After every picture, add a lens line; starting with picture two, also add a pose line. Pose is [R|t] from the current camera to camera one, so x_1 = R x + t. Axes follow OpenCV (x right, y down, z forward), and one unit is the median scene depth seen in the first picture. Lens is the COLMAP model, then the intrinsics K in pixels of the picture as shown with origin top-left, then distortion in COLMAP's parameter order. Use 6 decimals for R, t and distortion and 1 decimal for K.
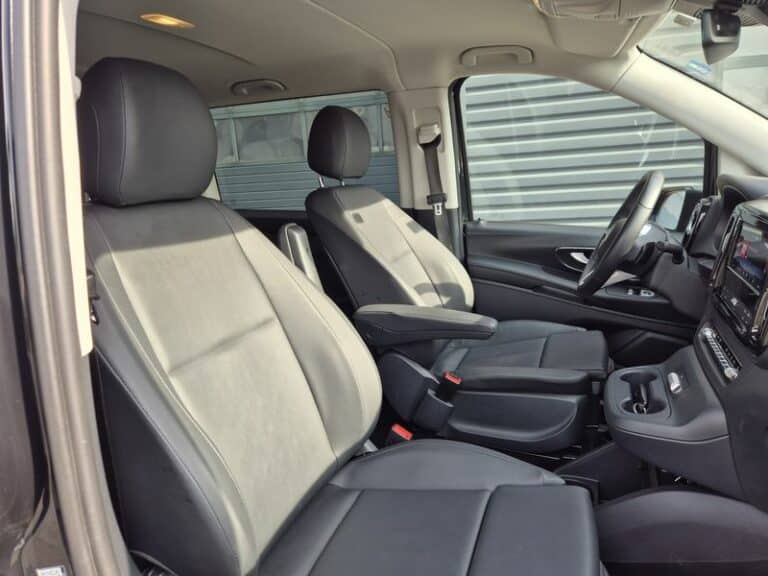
lens RADIAL K [[522.8, 0, 382.9], [0, 522.8, 290.8], [0, 0, 1]] dist [0.065098, -0.048935]
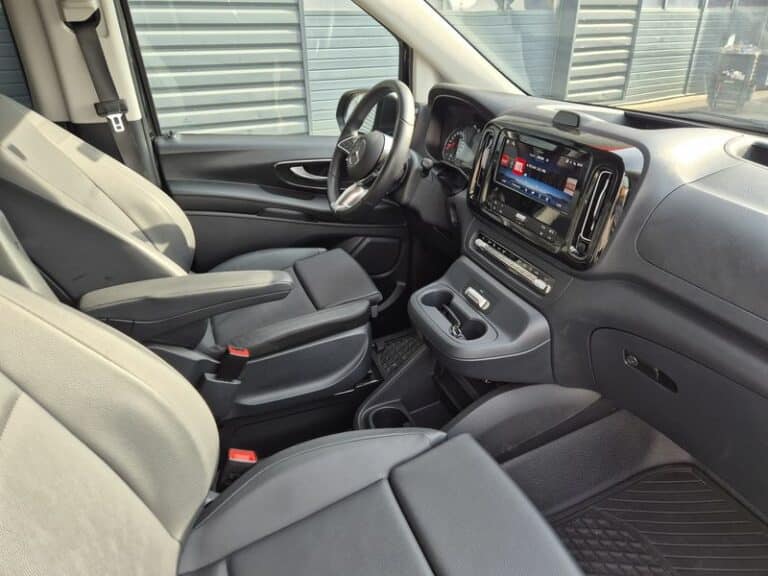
lens RADIAL K [[522.8, 0, 387.4], [0, 522.8, 288.8], [0, 0, 1]] dist [0.065098, -0.048935]
pose [[0.735081, -0.256790, 0.627467, -0.138299], [0.123299, 0.960696, 0.248719, -0.075457], [-0.666673, -0.105463, 0.737851, 0.205492]]
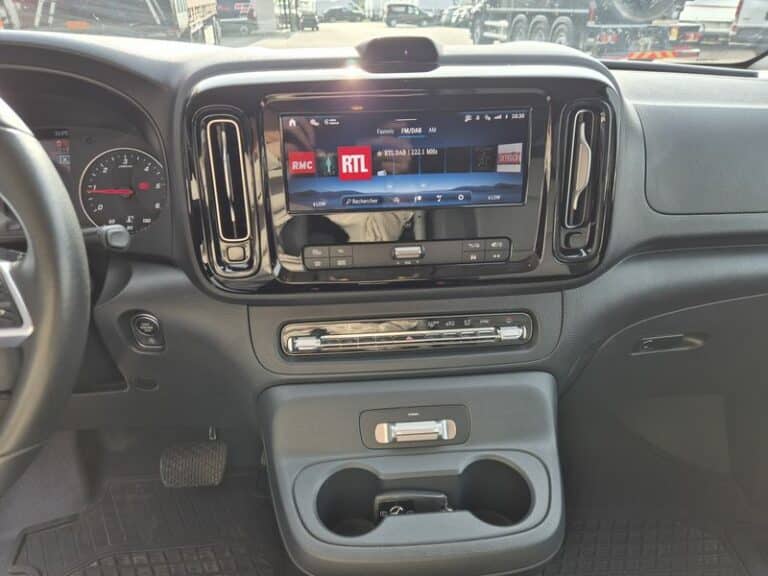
lens RADIAL K [[522.8, 0, 381.7], [0, 522.8, 284.9], [0, 0, 1]] dist [0.065098, -0.048935]
pose [[-0.425756, -0.378488, 0.821875, 0.113143], [0.250545, 0.823485, 0.509019, -0.129309], [-0.869459, 0.422635, -0.255775, 0.648529]]
